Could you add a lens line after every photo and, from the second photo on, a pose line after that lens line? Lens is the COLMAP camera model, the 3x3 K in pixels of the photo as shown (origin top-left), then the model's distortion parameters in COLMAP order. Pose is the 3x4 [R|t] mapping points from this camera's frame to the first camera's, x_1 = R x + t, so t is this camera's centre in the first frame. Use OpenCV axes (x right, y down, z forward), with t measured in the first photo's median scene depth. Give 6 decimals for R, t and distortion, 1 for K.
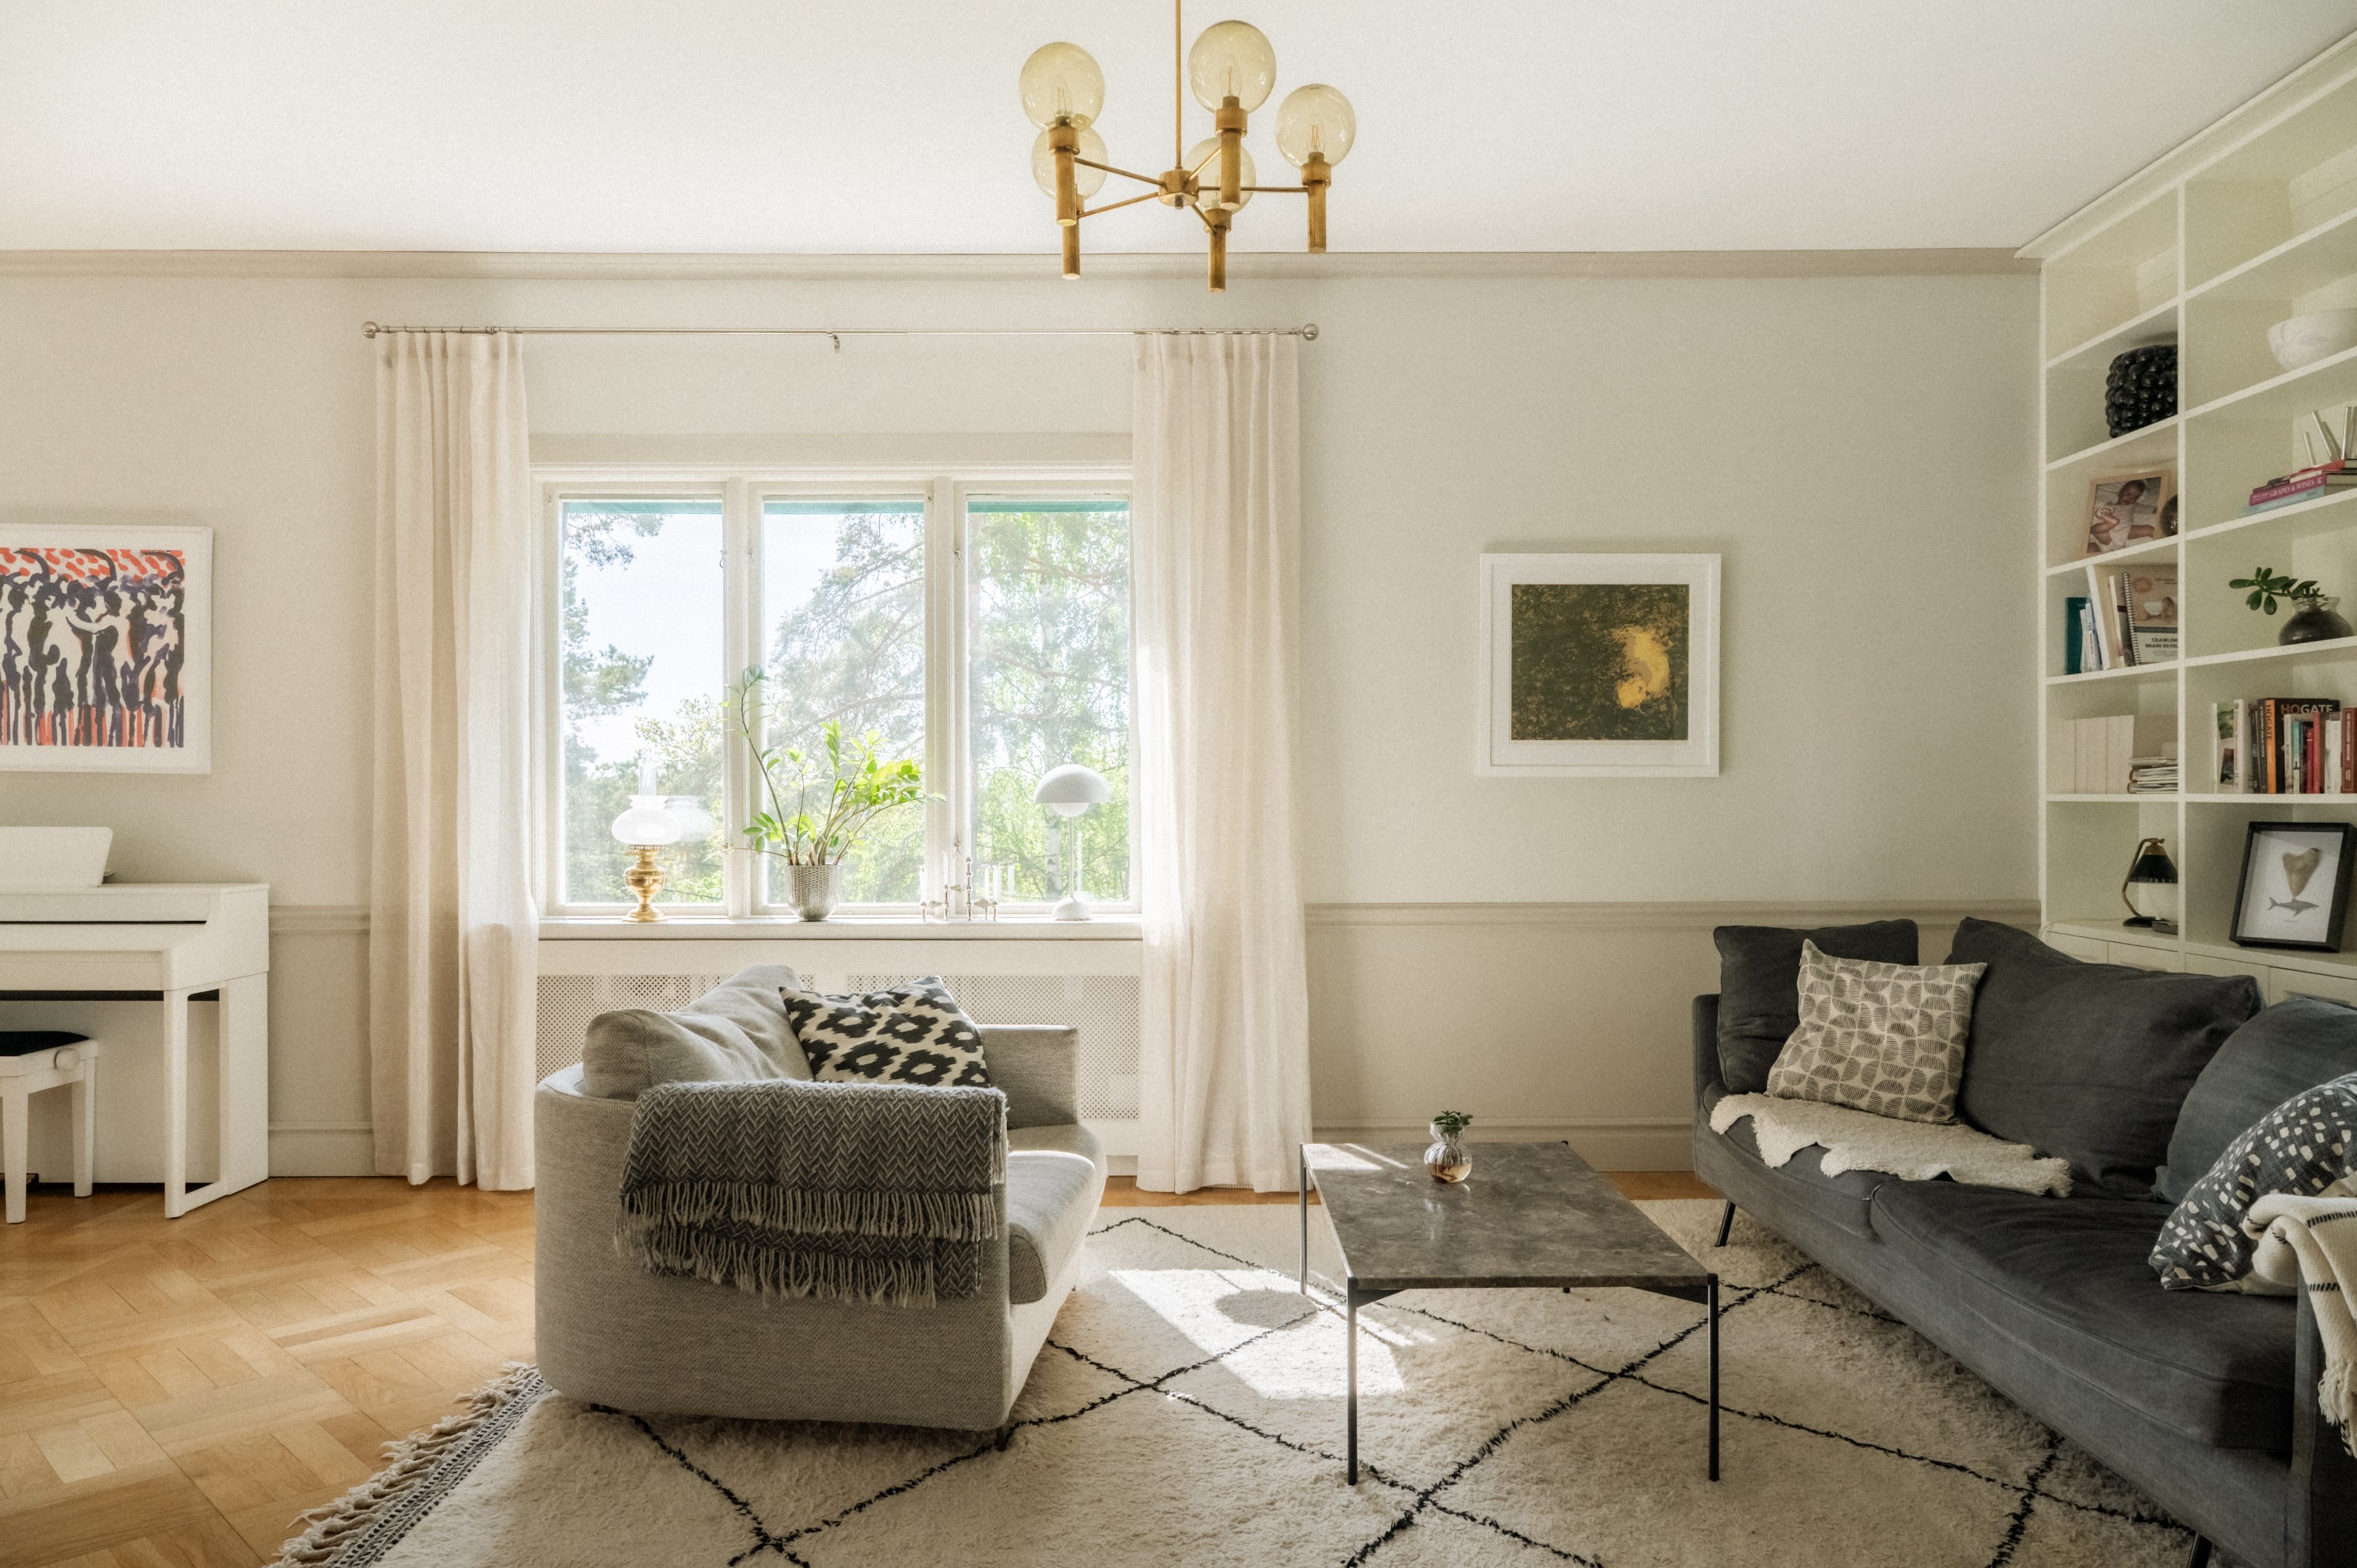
lens RADIAL K [[1597.4, 0, 1178.5], [0, 1597.4, 784.0], [0, 0, 1]] dist [0.002730, 0.000361]
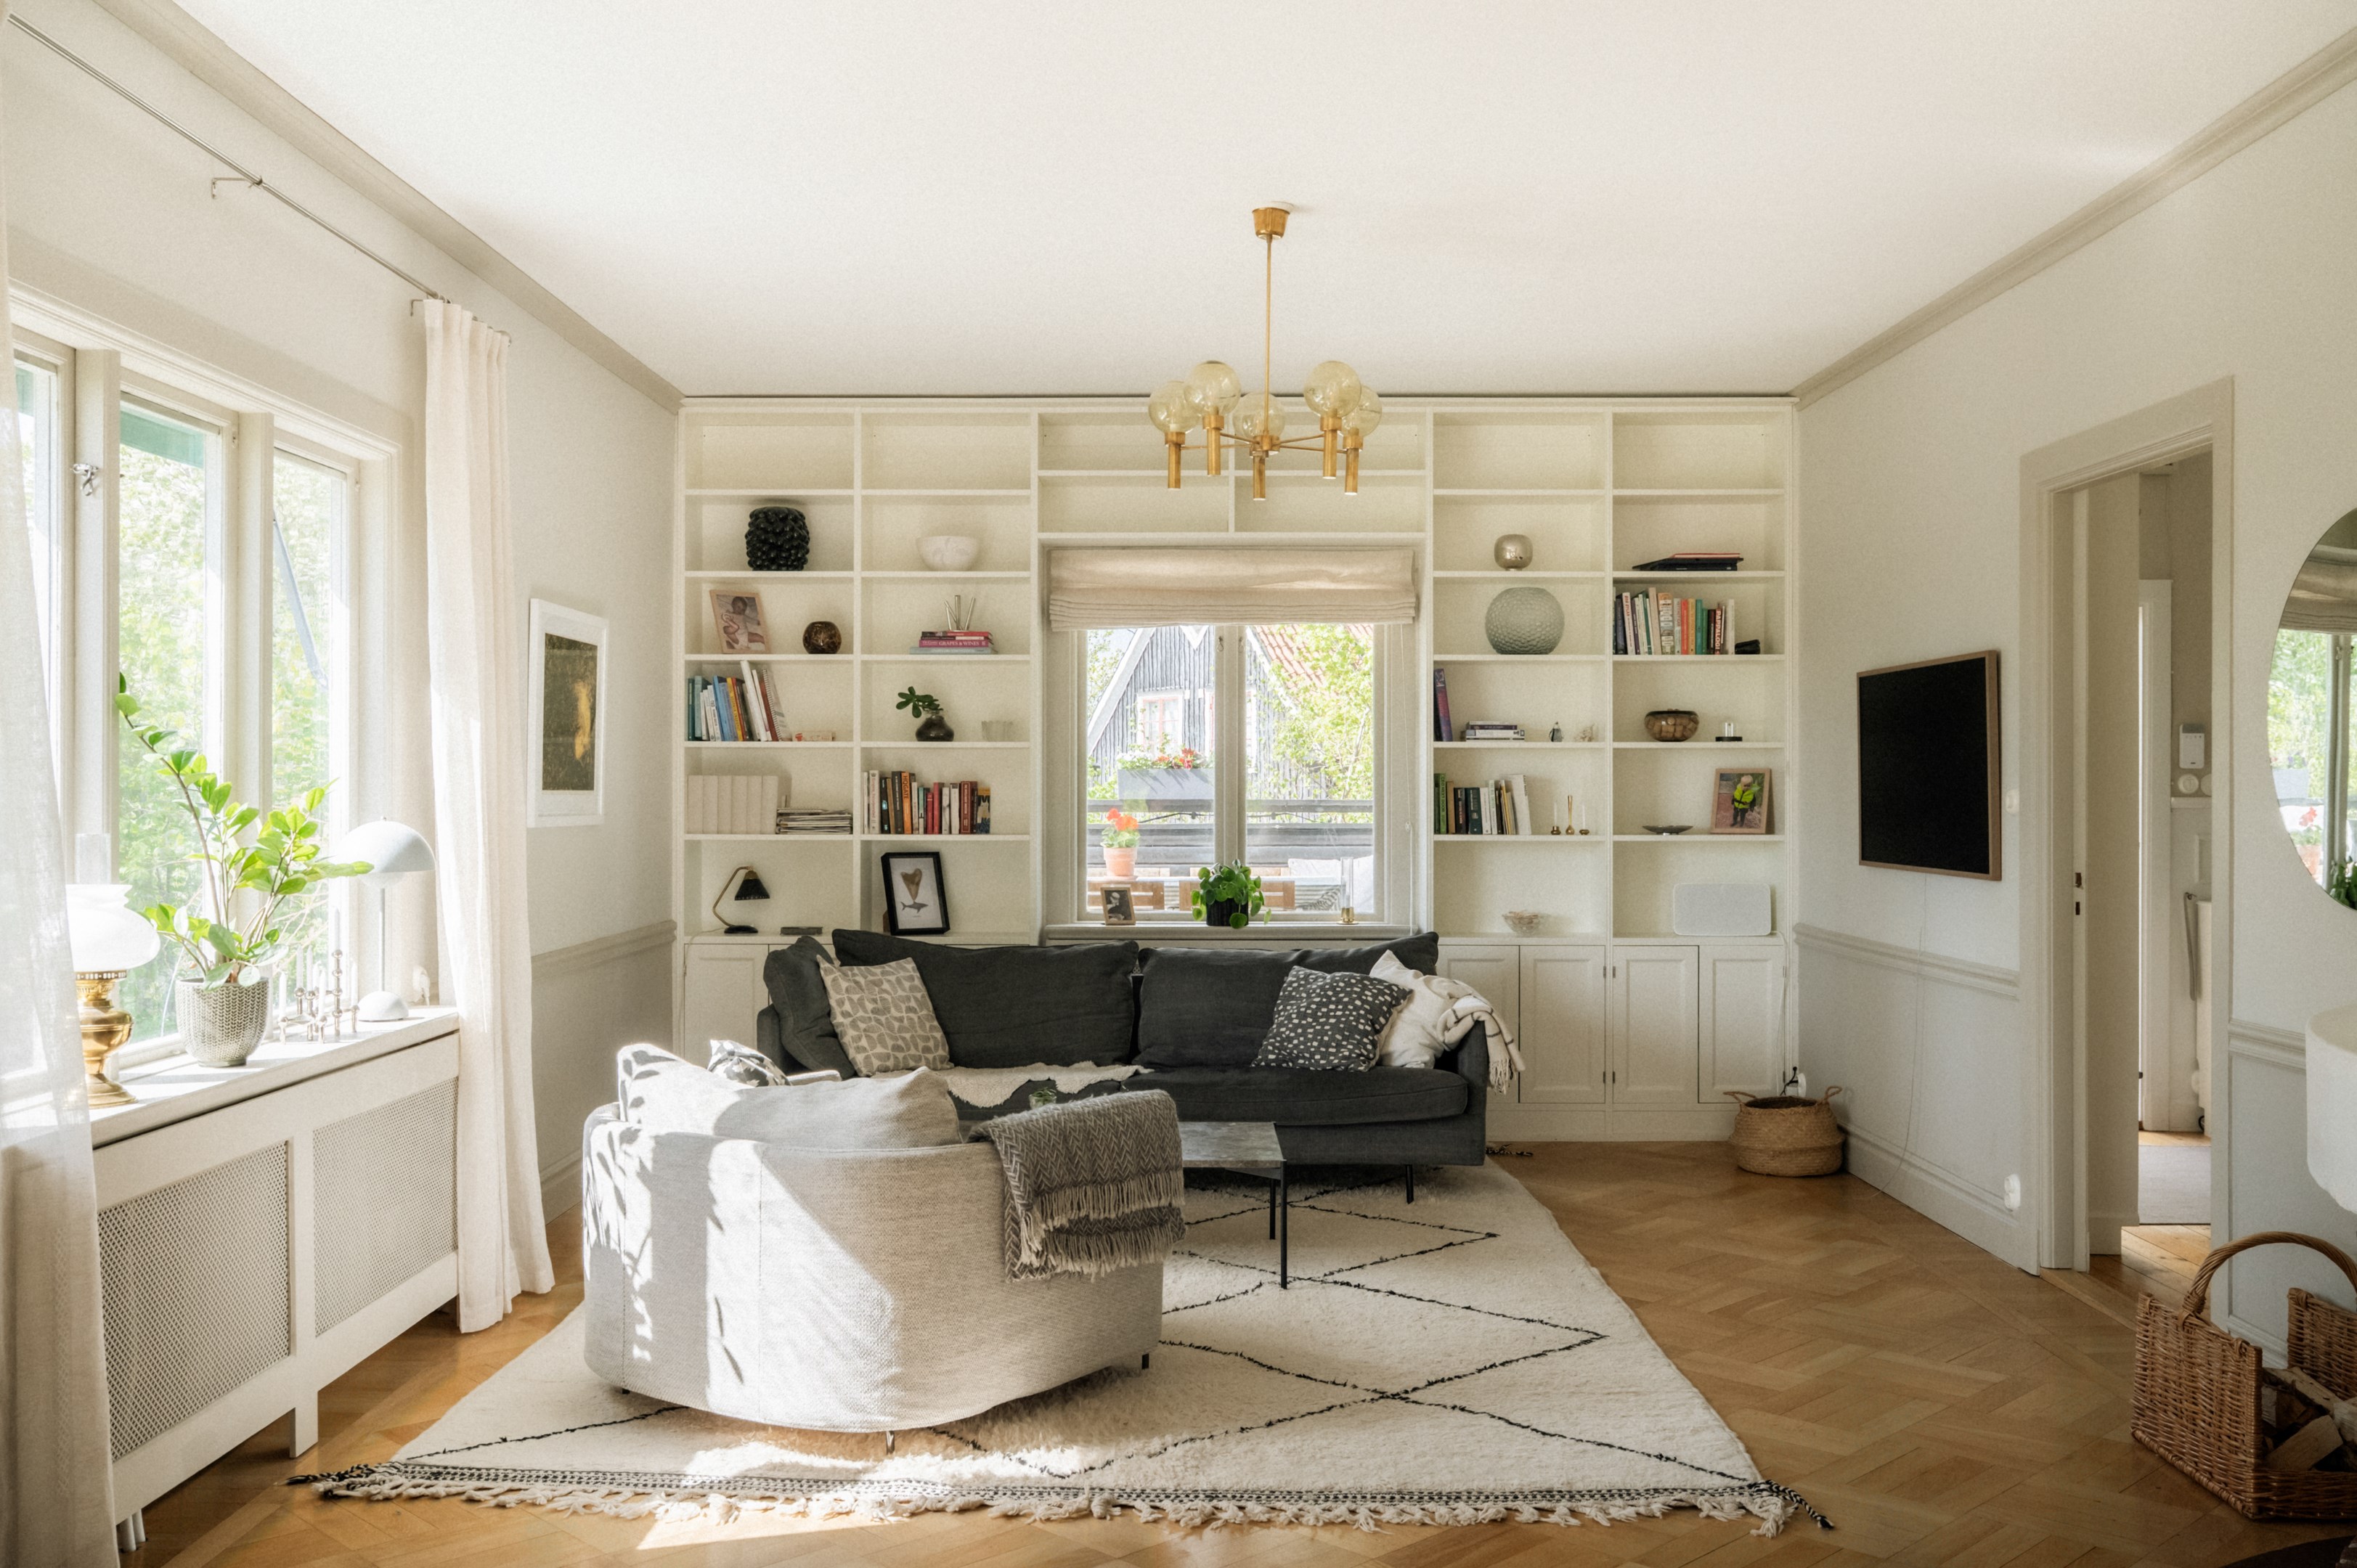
lens RADIAL K [[2022.3, 0, 1178.5], [0, 2022.3, 784.0], [0, 0, 1]] dist [0.000115, 0.000154]
pose [[0.006561, 0.007093, 0.999953, -1.076134], [-0.009792, 0.999927, -0.007028, -0.026551], [-0.999931, -0.009745, 0.006630, 0.621477]]
